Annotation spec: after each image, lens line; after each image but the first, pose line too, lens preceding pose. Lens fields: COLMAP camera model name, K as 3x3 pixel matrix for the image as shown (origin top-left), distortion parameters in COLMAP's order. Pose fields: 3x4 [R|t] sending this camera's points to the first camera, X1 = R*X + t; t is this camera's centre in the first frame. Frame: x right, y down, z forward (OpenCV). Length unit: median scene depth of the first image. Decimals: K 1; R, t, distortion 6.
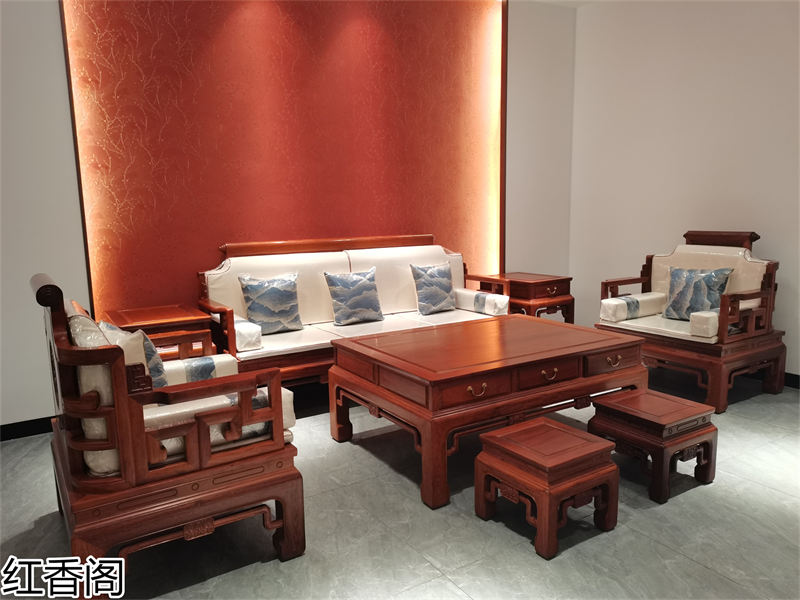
lens RADIAL K [[607.2, 0, 400.0], [0, 607.2, 300.4], [0, 0, 1]] dist [0.036717, -0.018832]
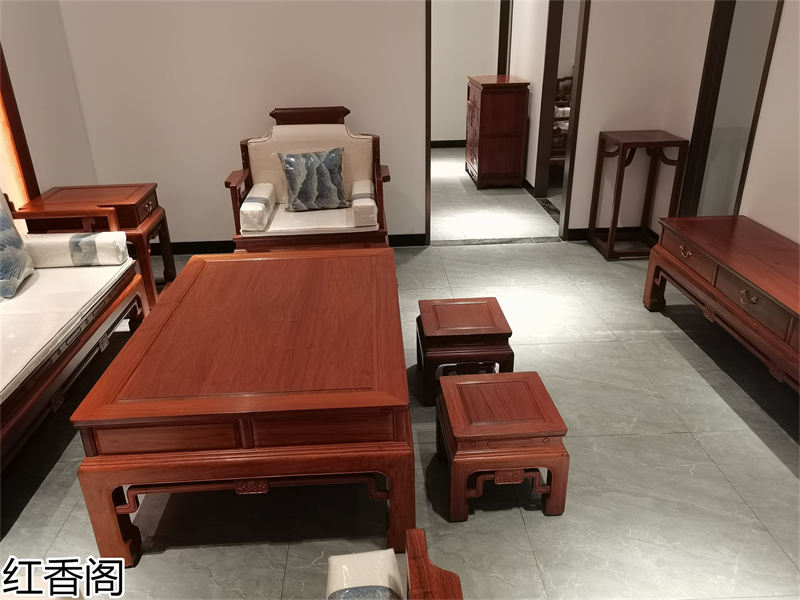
lens RADIAL K [[629.9, 0, 401.4], [0, 629.9, 300.5], [0, 0, 1]] dist [0.038345, 0.001573]
pose [[0.489176, -0.346633, 0.800345, -0.302553], [0.143851, 0.937130, 0.317952, -0.129970], [-0.860240, -0.040404, 0.508286, 0.393270]]
